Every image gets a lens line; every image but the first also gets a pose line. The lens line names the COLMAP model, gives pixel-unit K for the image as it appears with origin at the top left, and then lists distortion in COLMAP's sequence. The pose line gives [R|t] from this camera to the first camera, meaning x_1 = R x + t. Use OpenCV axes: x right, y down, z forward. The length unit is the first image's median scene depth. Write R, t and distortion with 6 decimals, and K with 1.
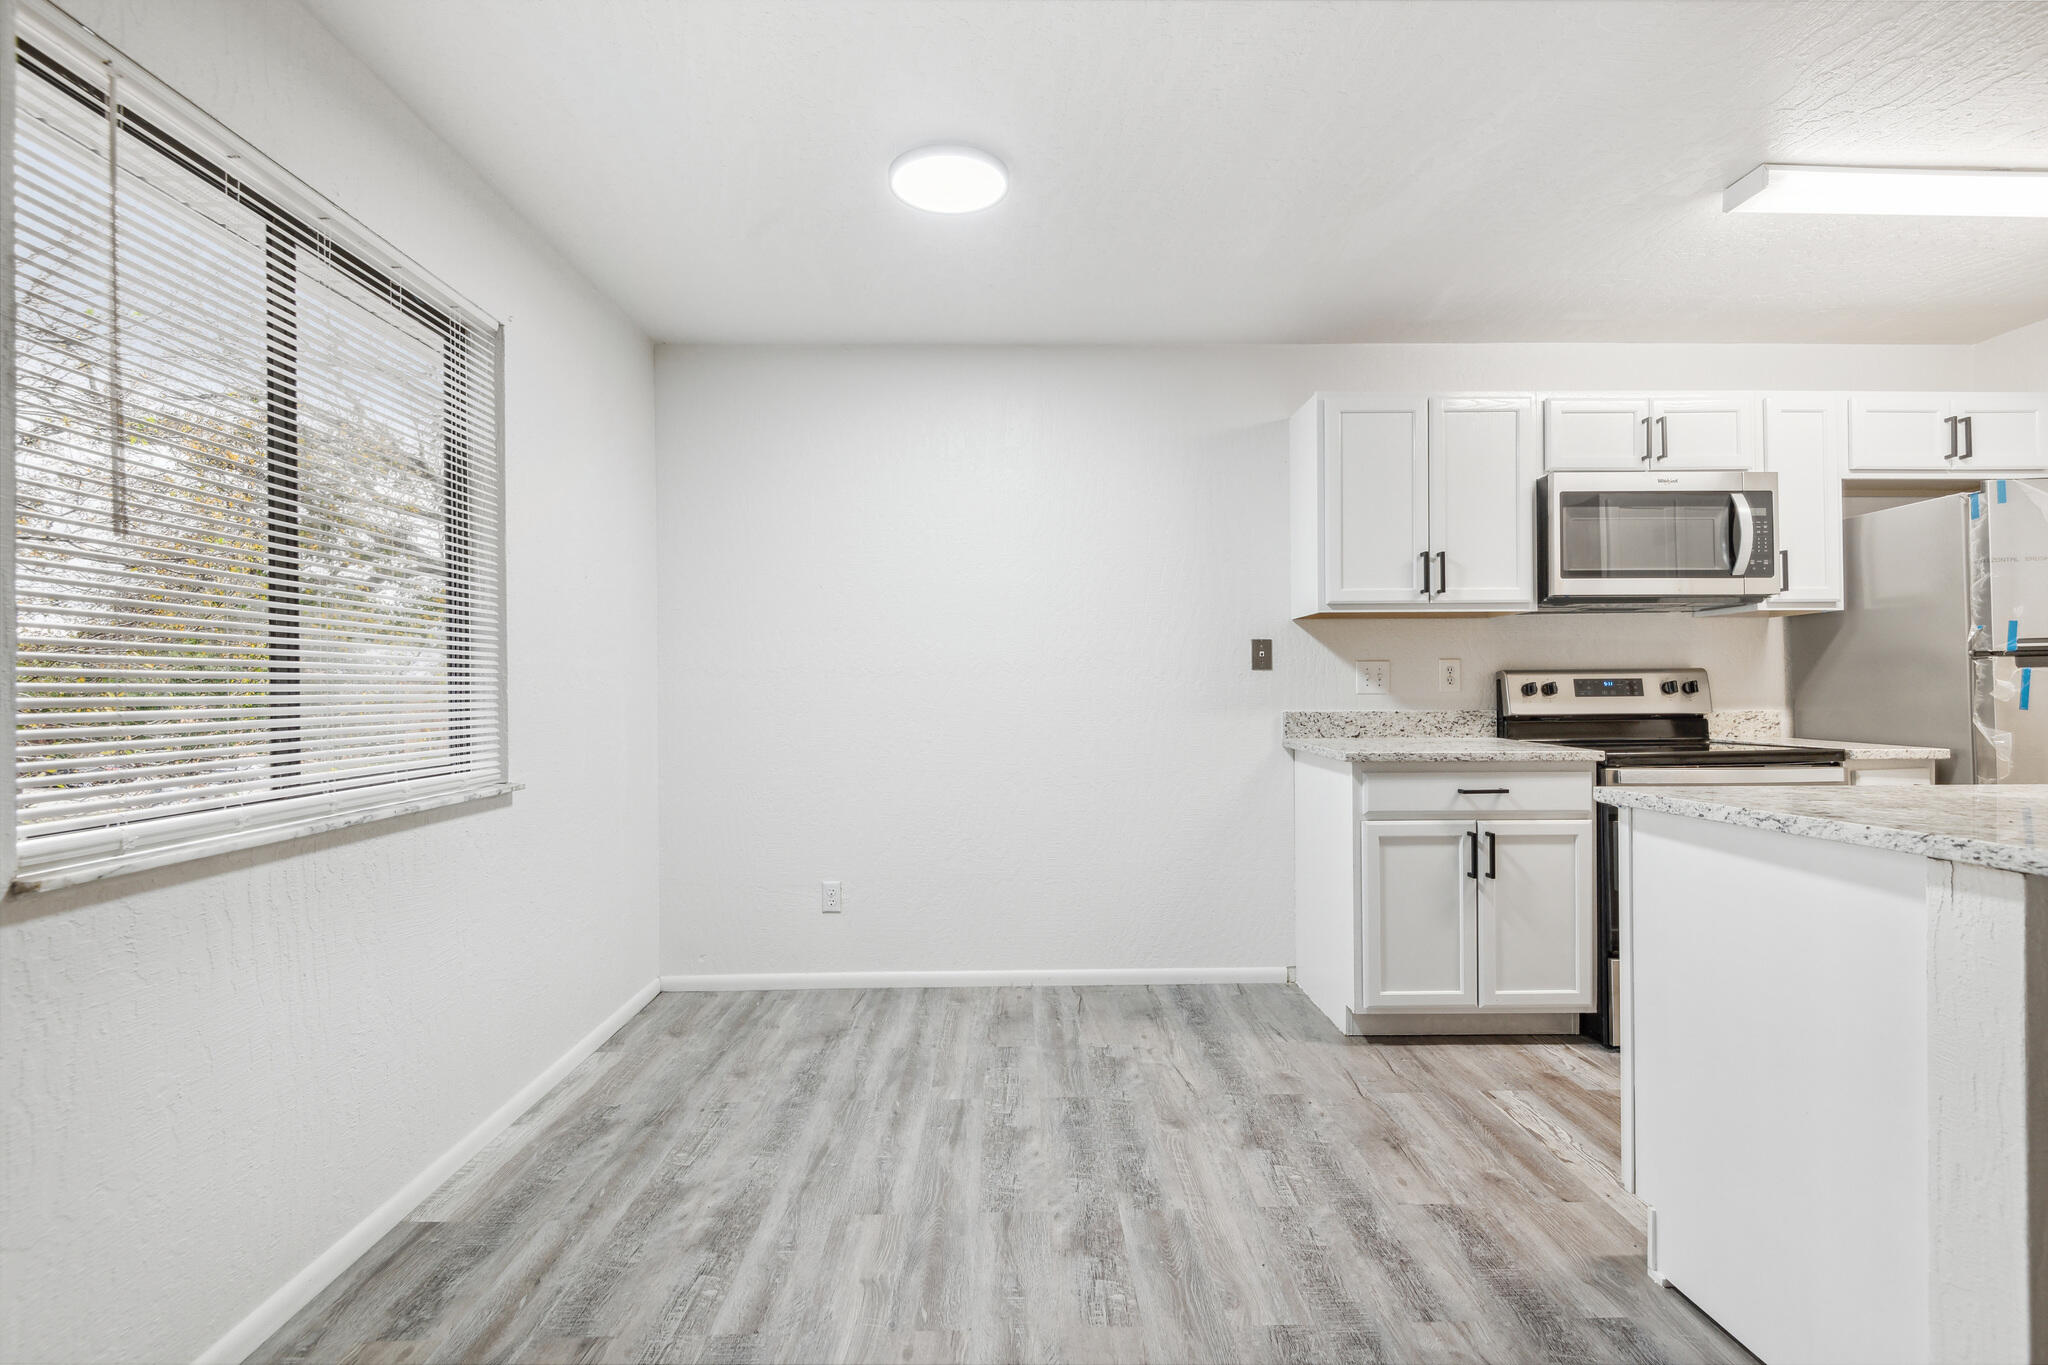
lens RADIAL K [[942.7, 0, 1013.2], [0, 942.7, 692.5], [0, 0, 1]] dist [0.004923, -0.002465]
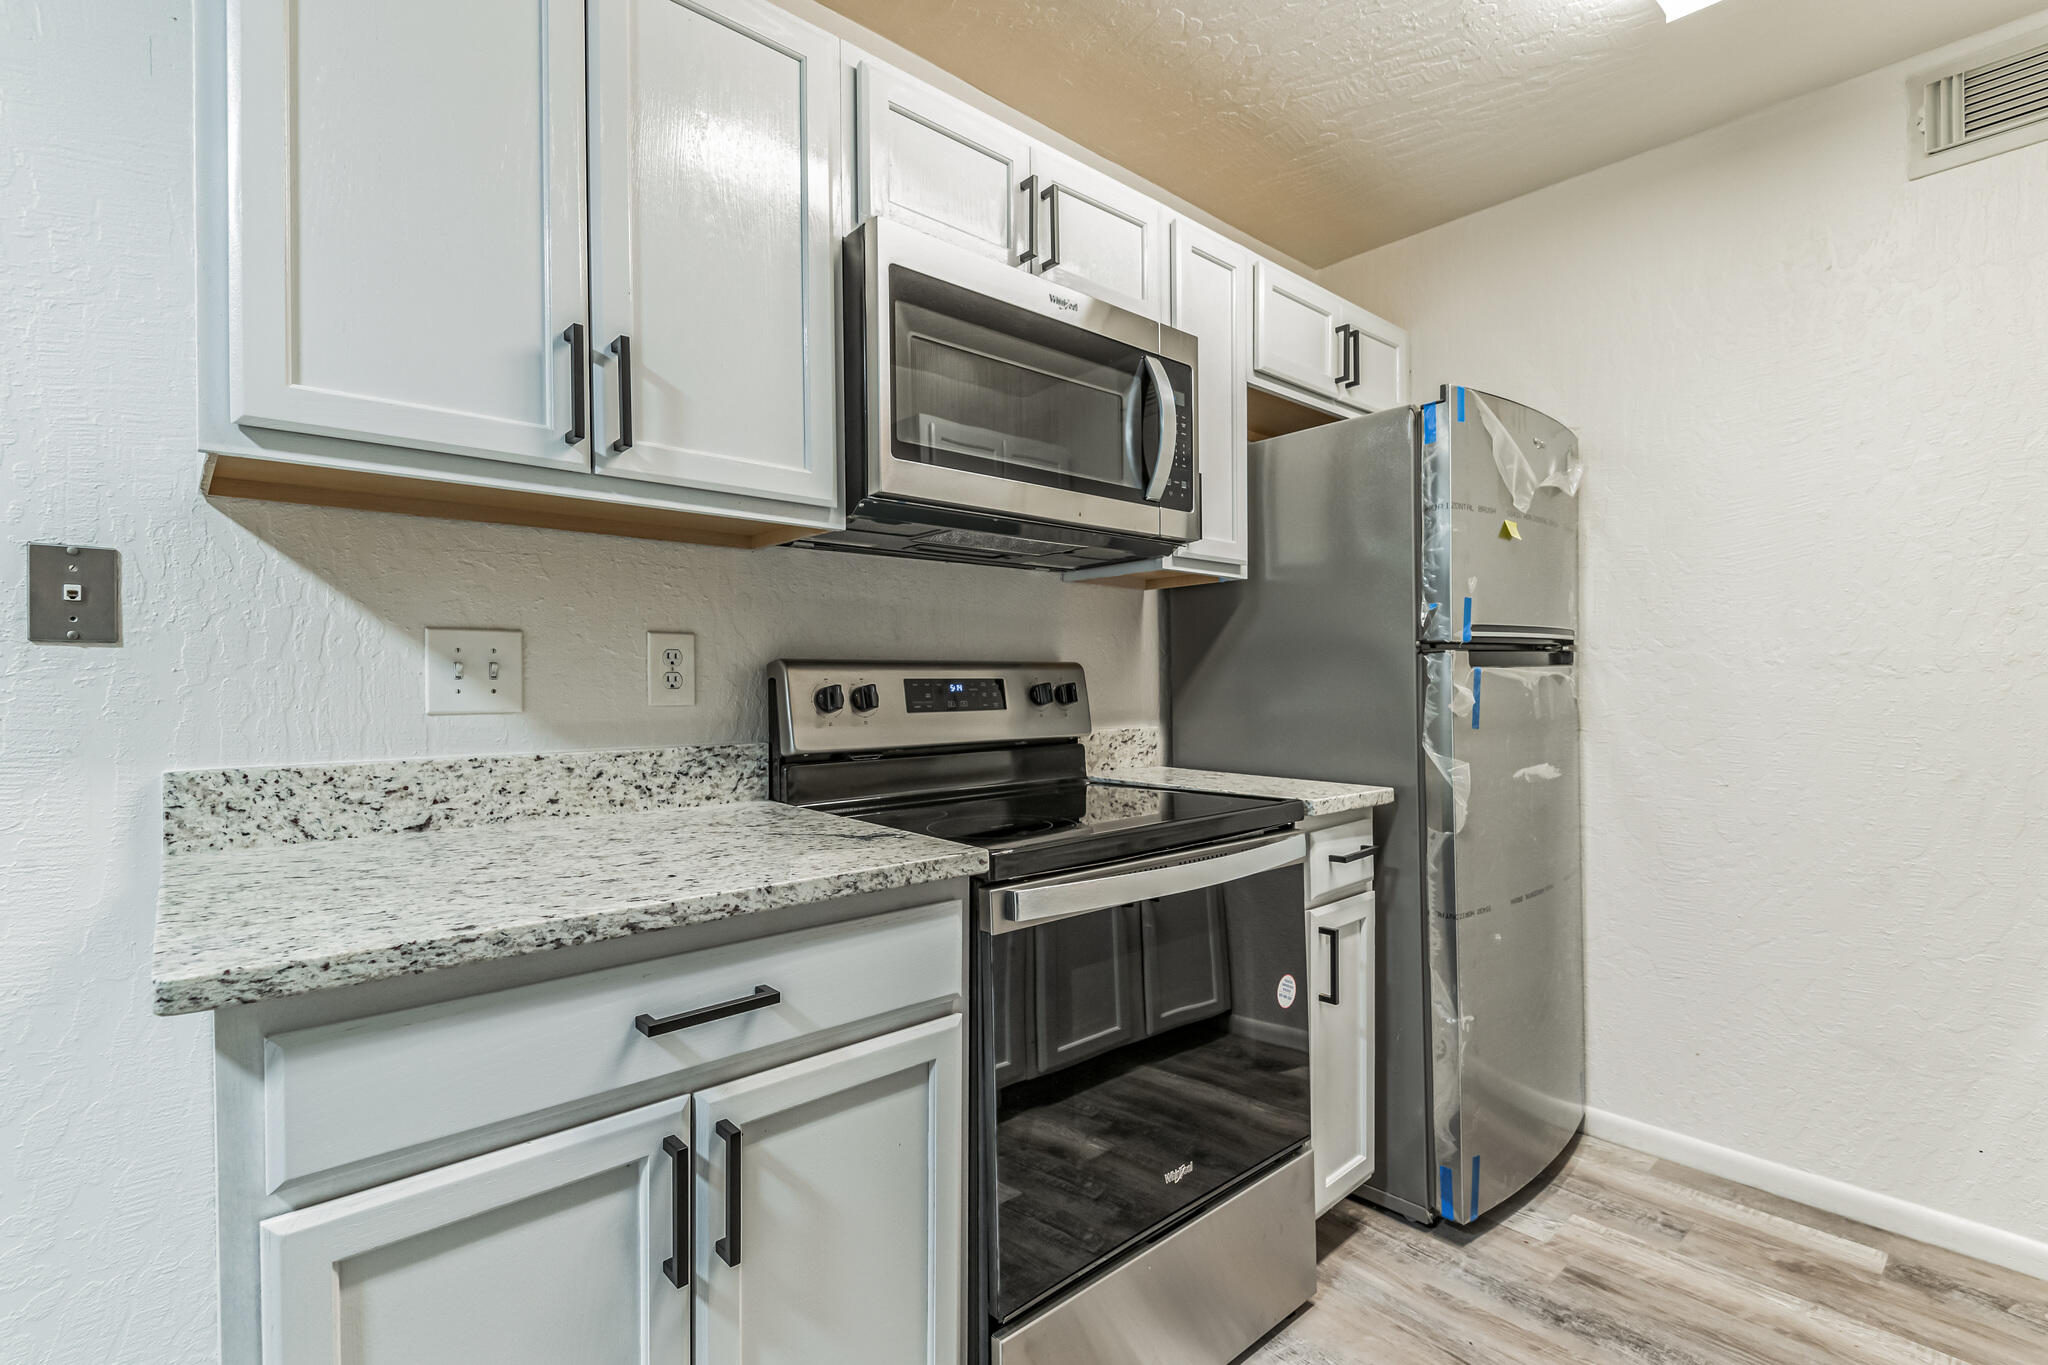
lens RADIAL K [[942.7, 0, 1023.5], [0, 942.7, 685.2], [0, 0, 1]] dist [0.004923, -0.002465]
pose [[0.759815, 0.002107, 0.650136, 0.326721], [0.000783, 0.999991, -0.004156, -0.009235], [-0.650139, 0.003667, 0.759807, 0.601405]]
